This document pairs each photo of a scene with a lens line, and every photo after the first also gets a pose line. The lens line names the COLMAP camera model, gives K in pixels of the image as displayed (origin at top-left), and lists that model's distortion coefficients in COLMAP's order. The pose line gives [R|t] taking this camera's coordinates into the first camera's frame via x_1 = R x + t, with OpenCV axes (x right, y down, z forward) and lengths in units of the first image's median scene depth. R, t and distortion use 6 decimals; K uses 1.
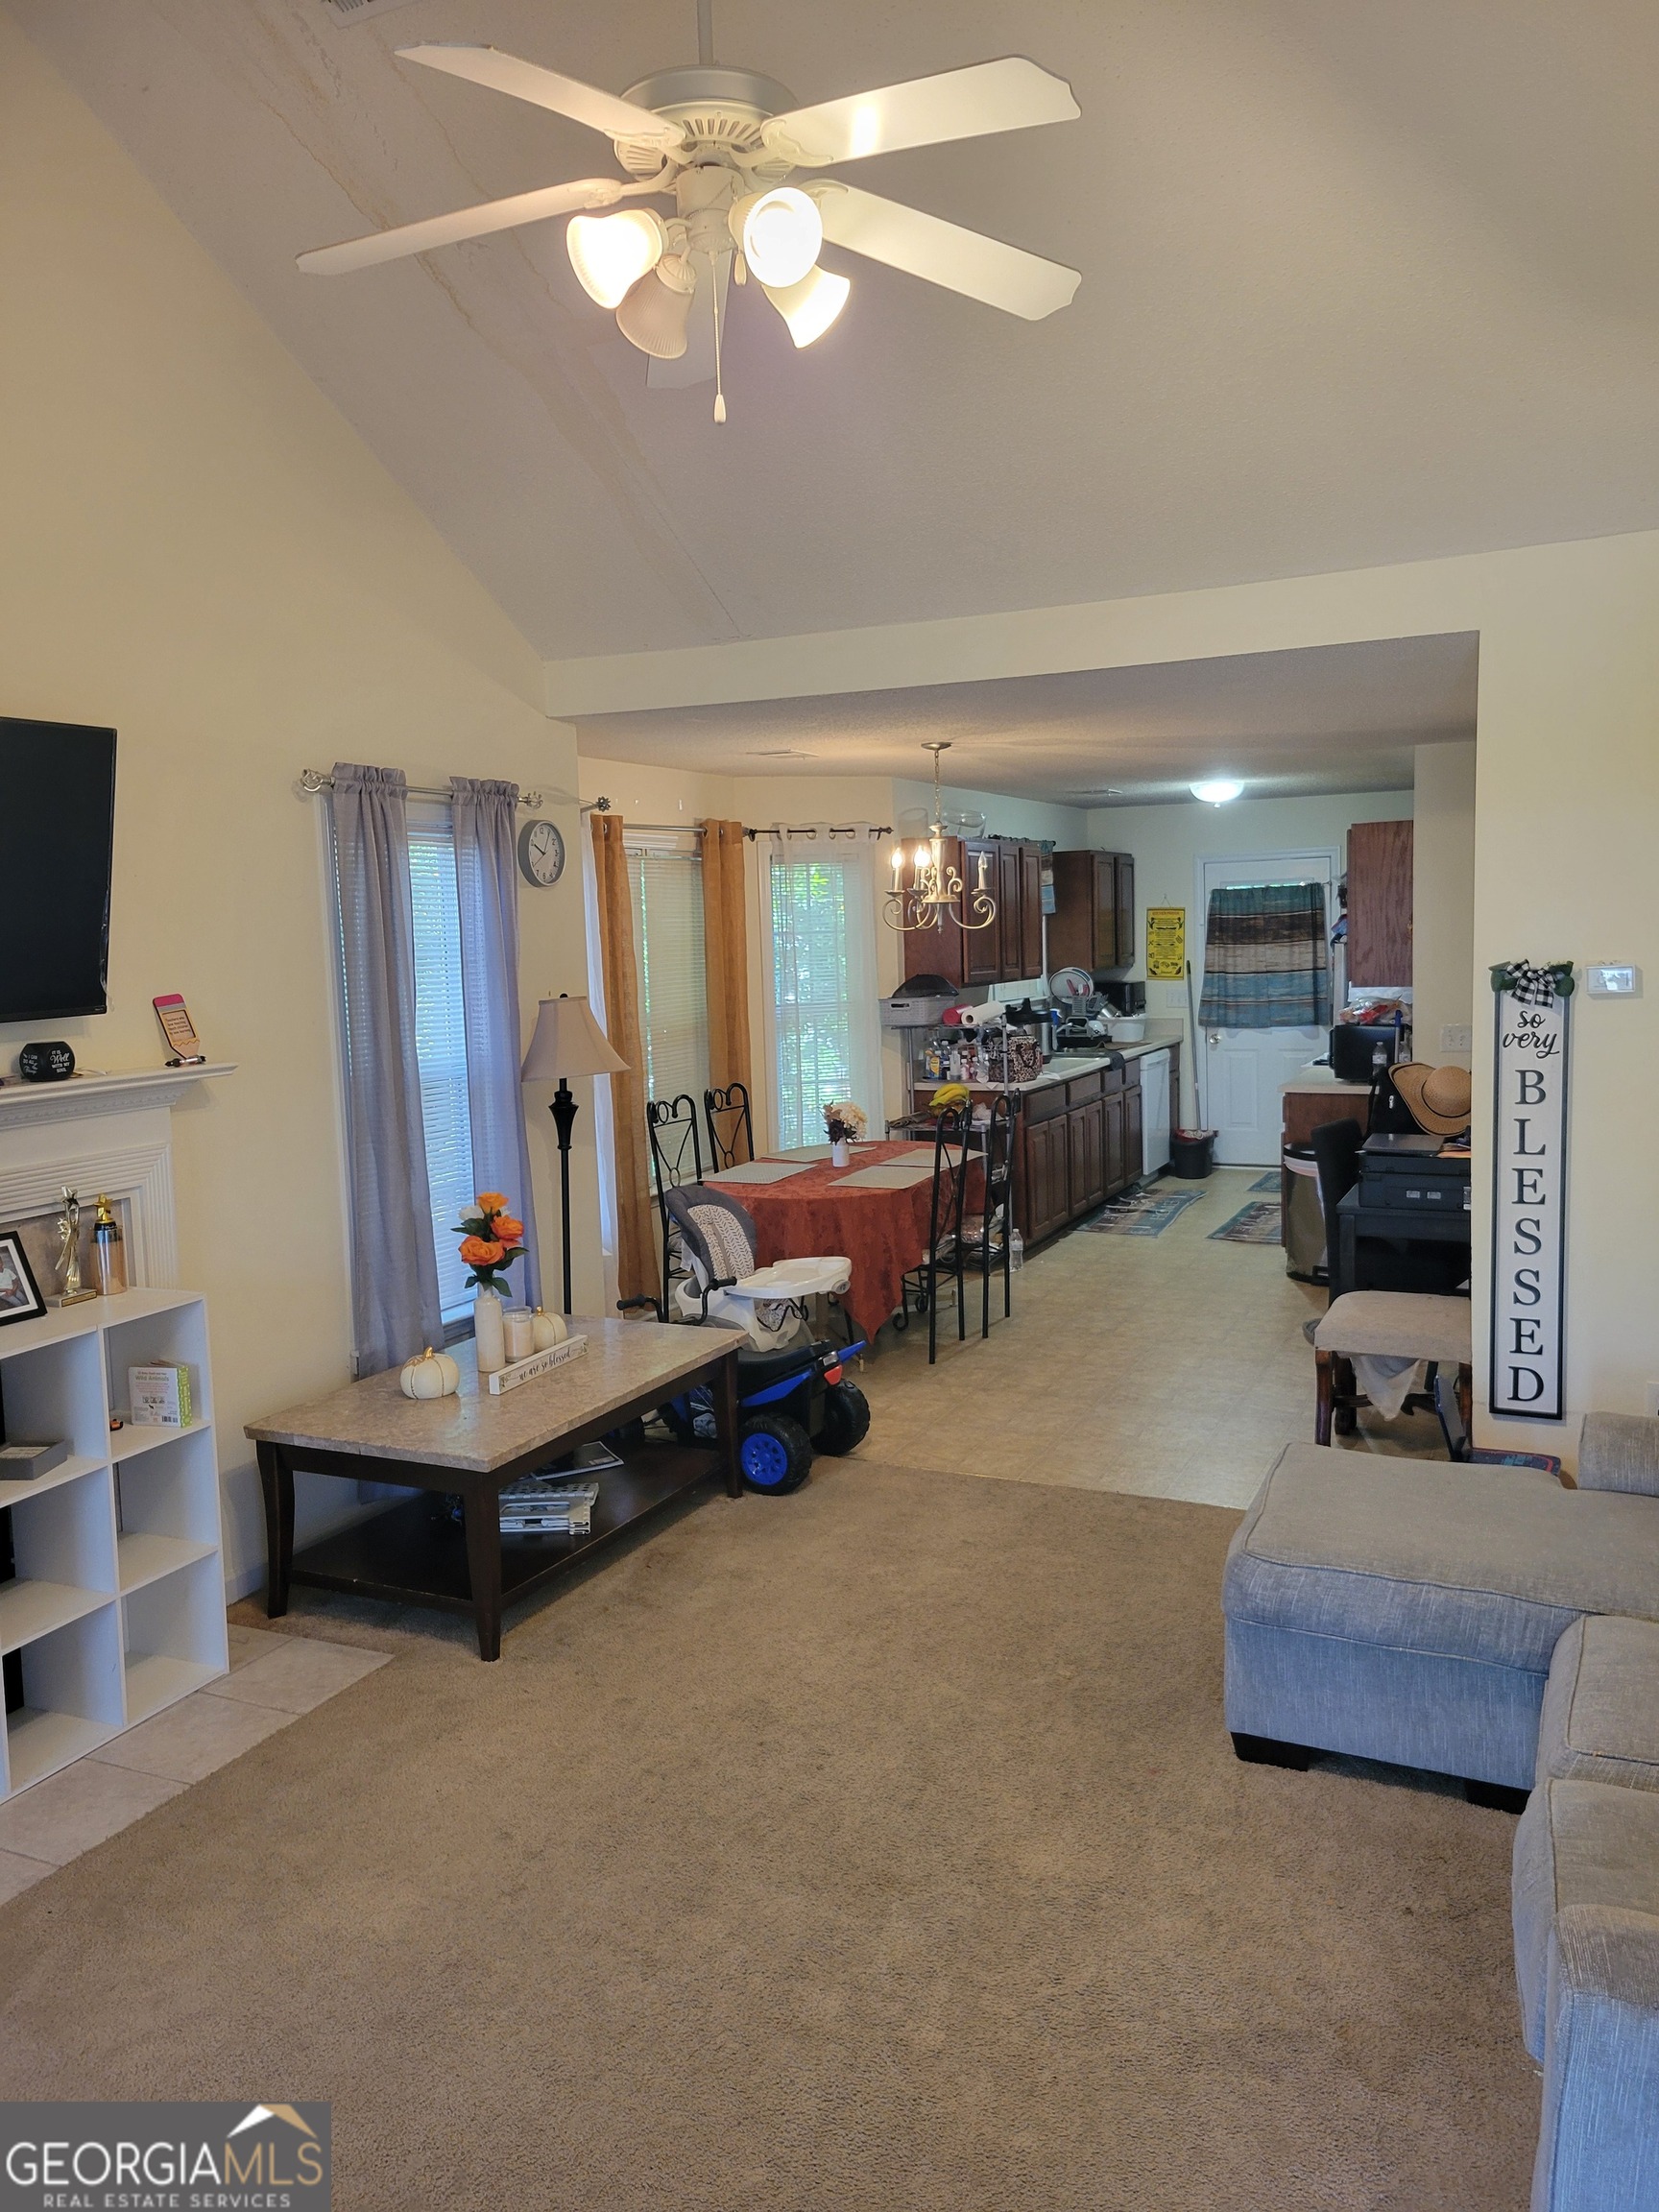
lens RADIAL K [[1664.7, 0, 821.7], [0, 1664.7, 1101.2], [0, 0, 1]] dist [0.013758, -0.000519]
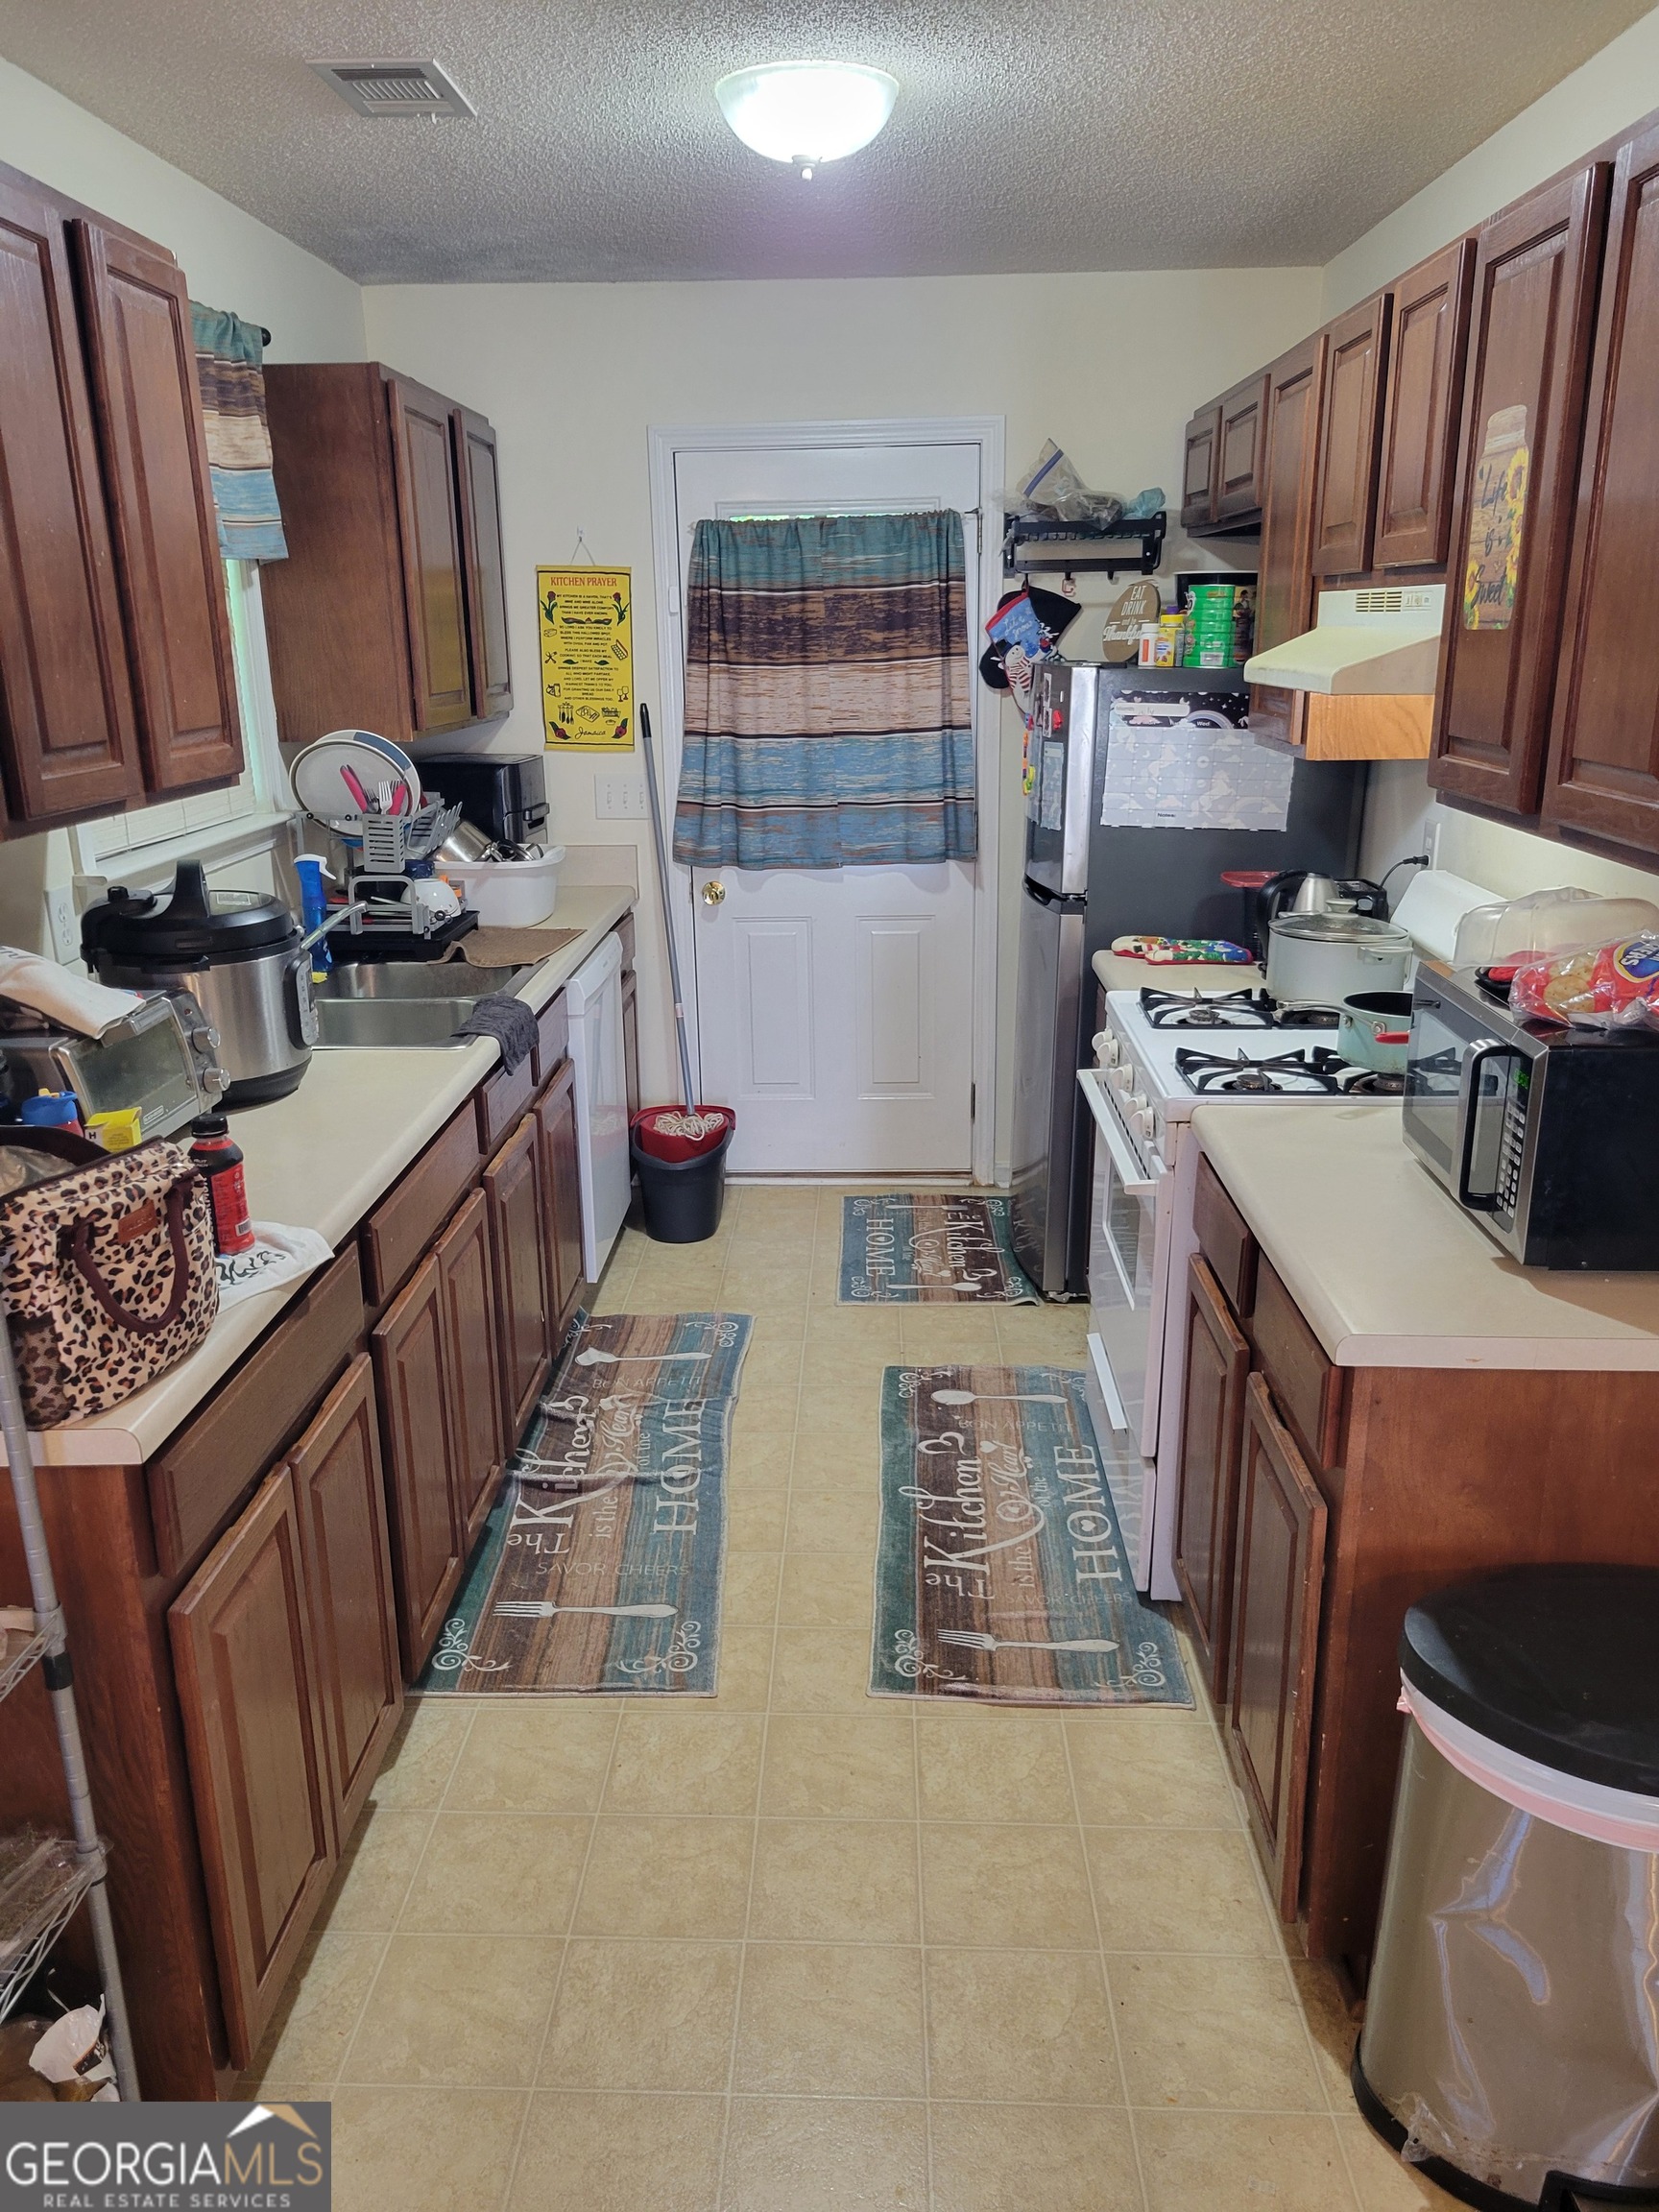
lens RADIAL K [[1664.7, 0, 815.4], [0, 1664.7, 1122.9], [0, 0, 1]] dist [0.013758, -0.000519]
pose [[0.919723, -0.096808, 0.380443, 0.094943], [0.026908, 0.982384, 0.184928, -0.059019], [-0.391644, -0.159846, 0.906126, 0.607982]]
